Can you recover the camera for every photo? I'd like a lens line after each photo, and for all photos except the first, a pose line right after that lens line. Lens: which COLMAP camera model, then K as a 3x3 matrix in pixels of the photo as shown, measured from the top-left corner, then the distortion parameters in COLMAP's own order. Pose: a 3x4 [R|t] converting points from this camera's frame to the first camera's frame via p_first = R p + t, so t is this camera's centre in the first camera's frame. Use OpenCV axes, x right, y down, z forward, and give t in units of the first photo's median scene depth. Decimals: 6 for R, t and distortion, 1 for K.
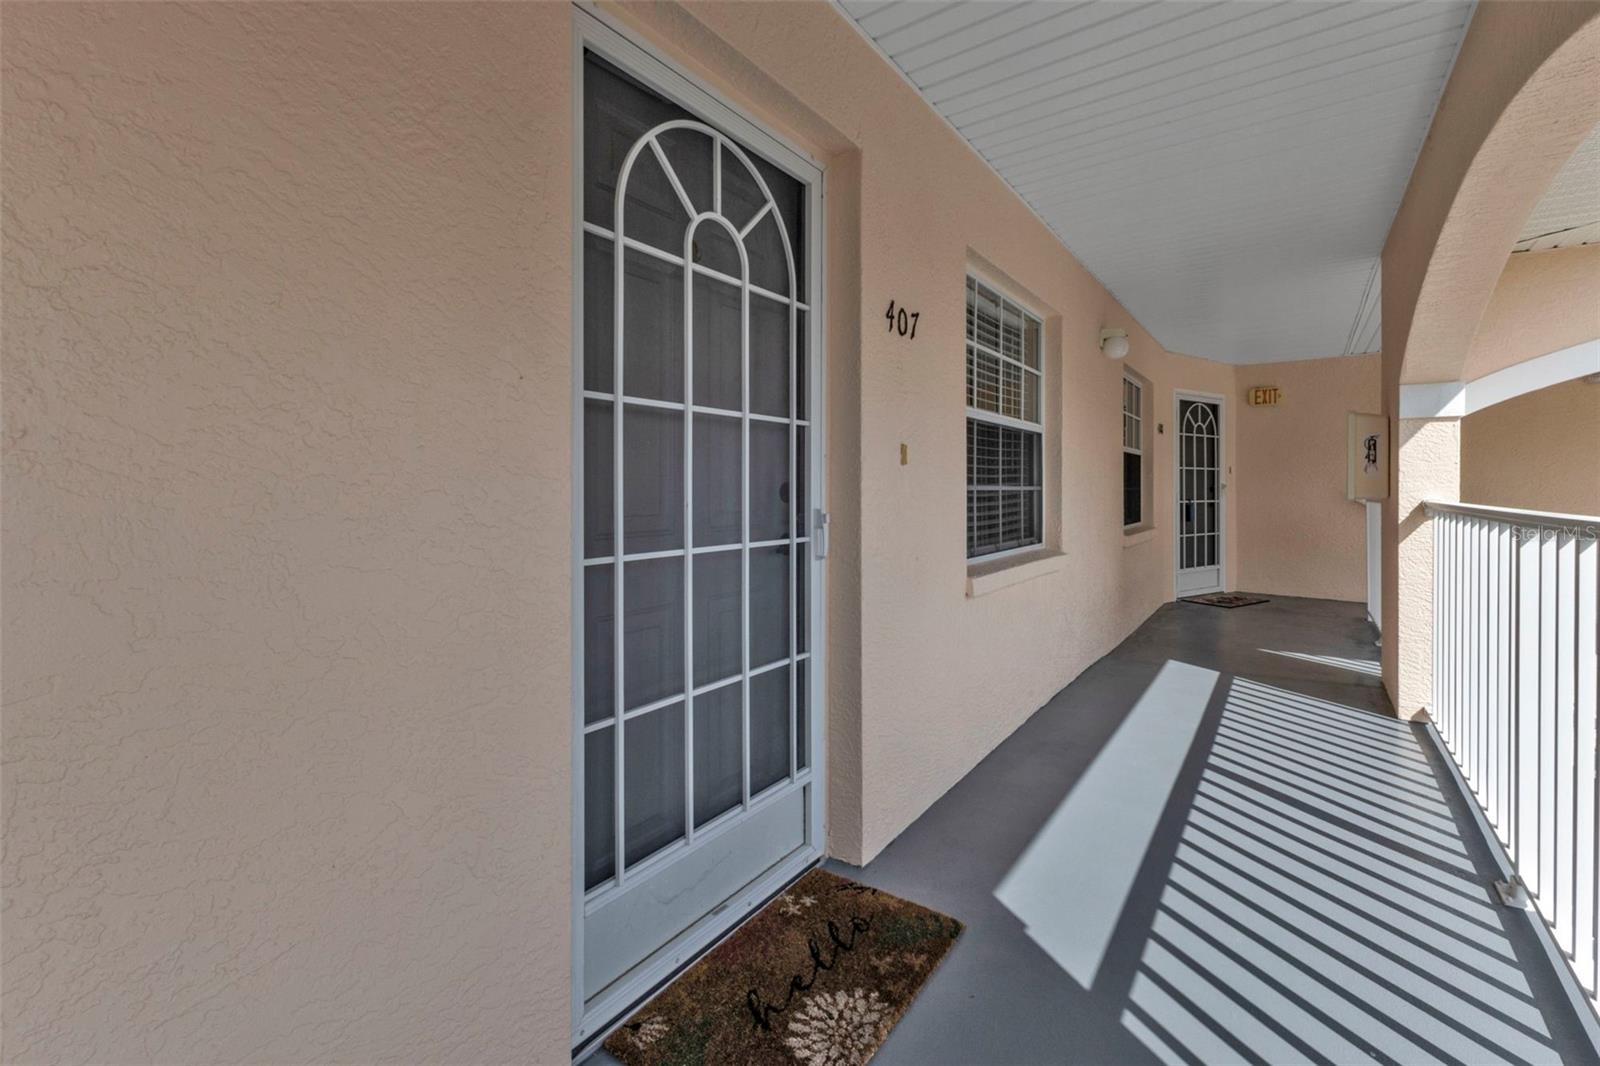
lens RADIAL K [[709.3, 0, 802.6], [0, 709.3, 498.4], [0, 0, 1]] dist [0.002656, 0.000540]
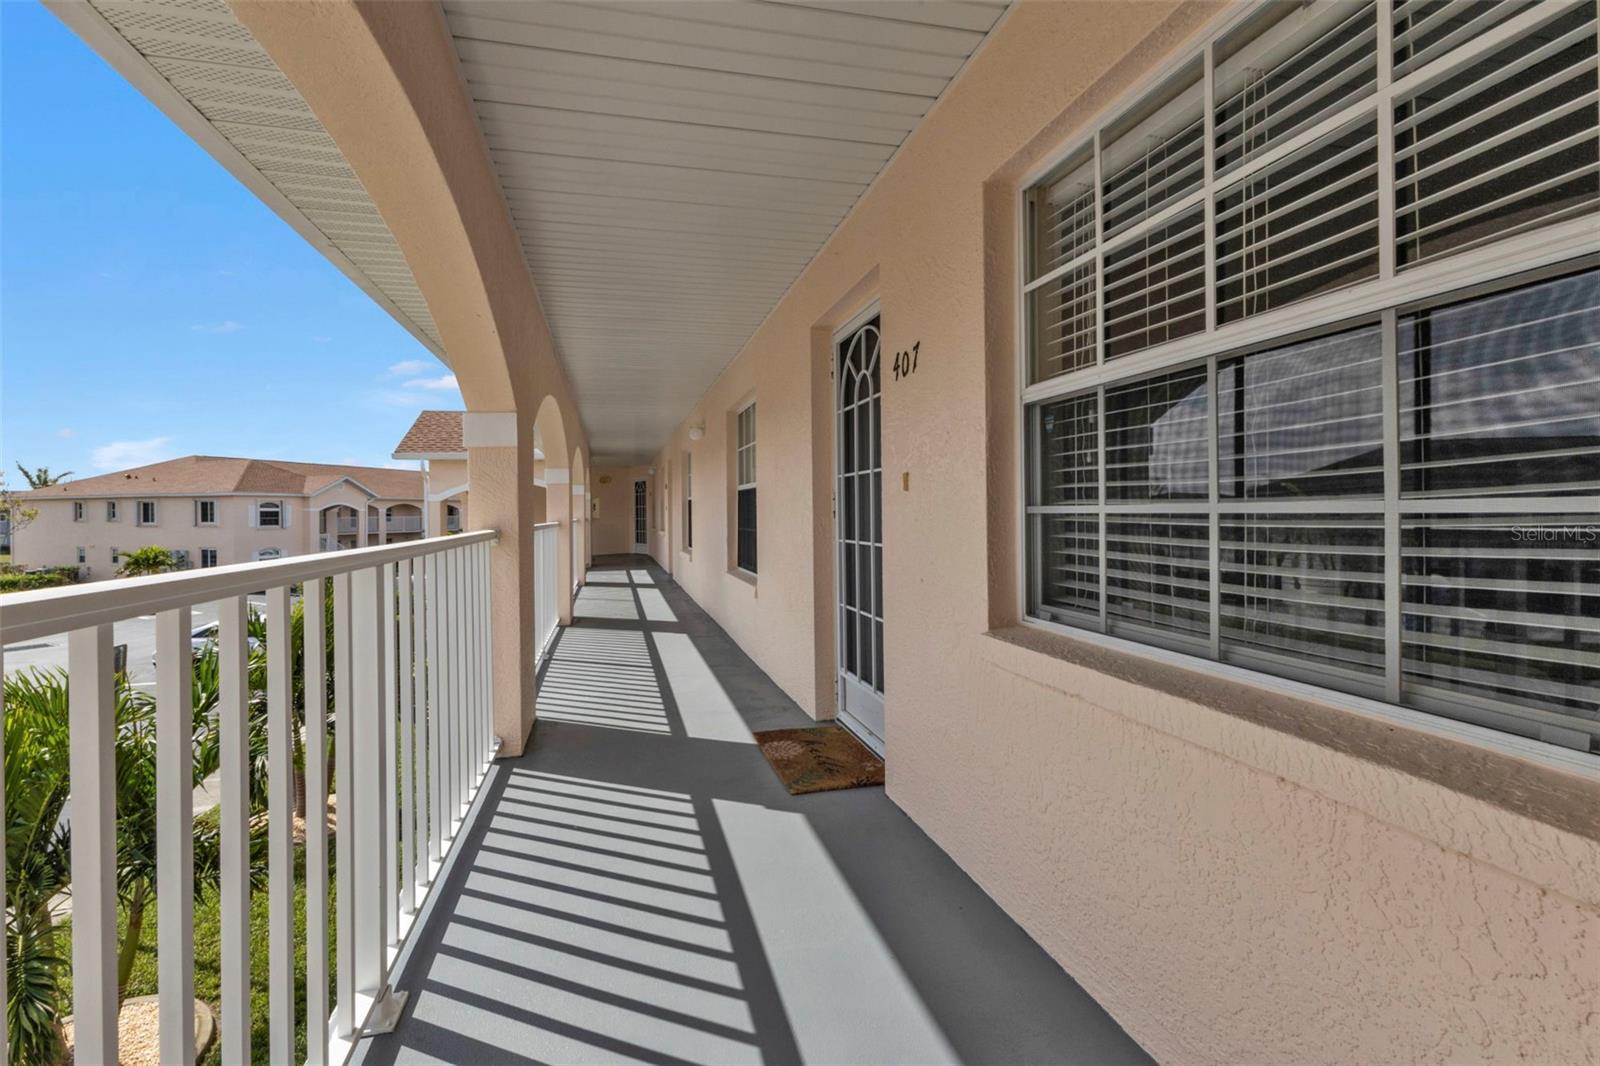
lens RADIAL K [[729.0, 0, 798.7], [0, 729.0, 508.2], [0, 0, 1]] dist [-0.000411, -0.000044]
pose [[-0.654539, 0.005074, -0.756011, 1.388450], [0.003279, 0.999987, 0.003873, -0.029557], [0.756021, 0.000056, -0.654547, 2.004816]]
